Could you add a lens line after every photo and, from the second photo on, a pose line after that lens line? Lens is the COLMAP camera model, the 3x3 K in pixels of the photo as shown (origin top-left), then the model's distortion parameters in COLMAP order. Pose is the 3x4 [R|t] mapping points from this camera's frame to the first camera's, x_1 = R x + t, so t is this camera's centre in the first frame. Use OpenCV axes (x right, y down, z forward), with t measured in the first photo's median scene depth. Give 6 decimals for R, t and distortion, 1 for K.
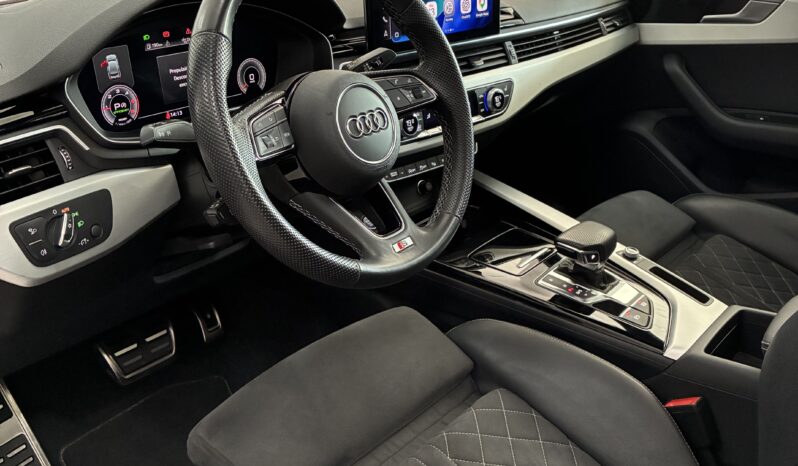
lens RADIAL K [[805.0, 0, 394.1], [0, 805.0, 231.2], [0, 0, 1]] dist [0.020428, 0.000000]
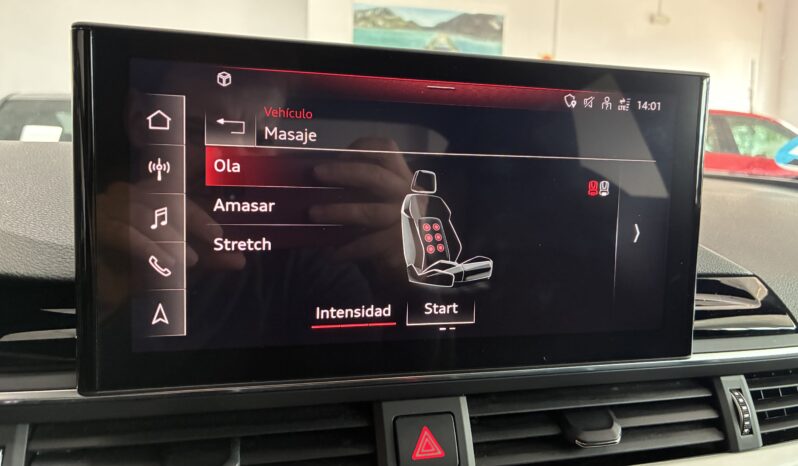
lens RADIAL K [[678.7, 0, 431.5], [0, 678.7, 249.0], [0, 0, 1]] dist [0.018661, 0.001140]
pose [[0.895698, 0.096359, -0.434097, 0.165241], [-0.210577, 0.951749, -0.223230, -0.220682], [0.391641, 0.291358, 0.872770, 0.777662]]
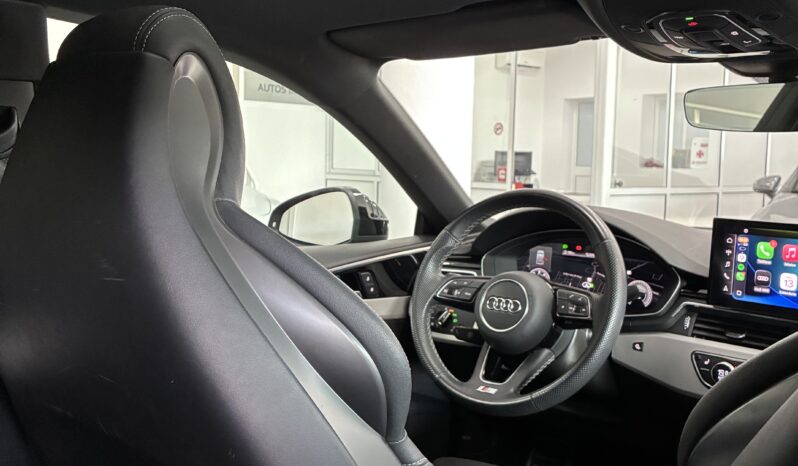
lens RADIAL K [[805.0, 0, 394.6], [0, 805.0, 230.5], [0, 0, 1]] dist [0.020428, 0.000000]
pose [[0.003293, 0.106016, -0.994359, 1.024483], [-0.408022, 0.907969, 0.095453, -0.224708], [0.912966, 0.405406, 0.046247, 0.473176]]
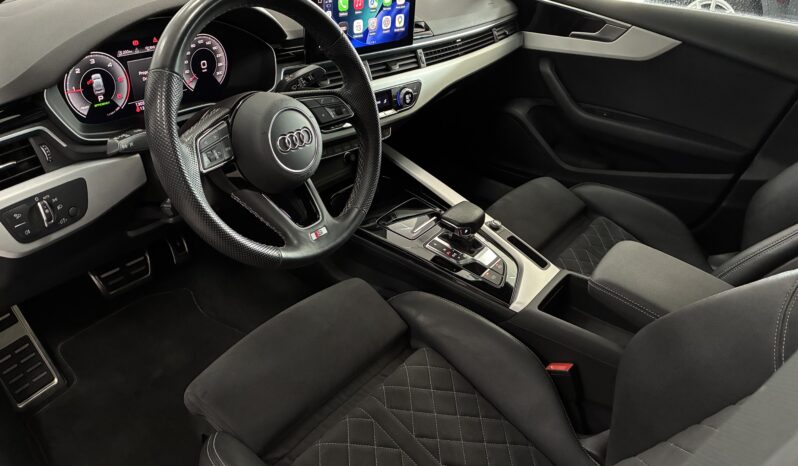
lens RADIAL K [[600.7, 0, 392.8], [0, 600.7, 230.0], [0, 0, 1]] dist [0.039825, -0.053492]
pose [[0.994364, 0.051339, 0.092757, 0.027897], [-0.064393, 0.987520, 0.143728, -0.097349], [-0.084220, -0.148891, 0.985261, 0.017538]]
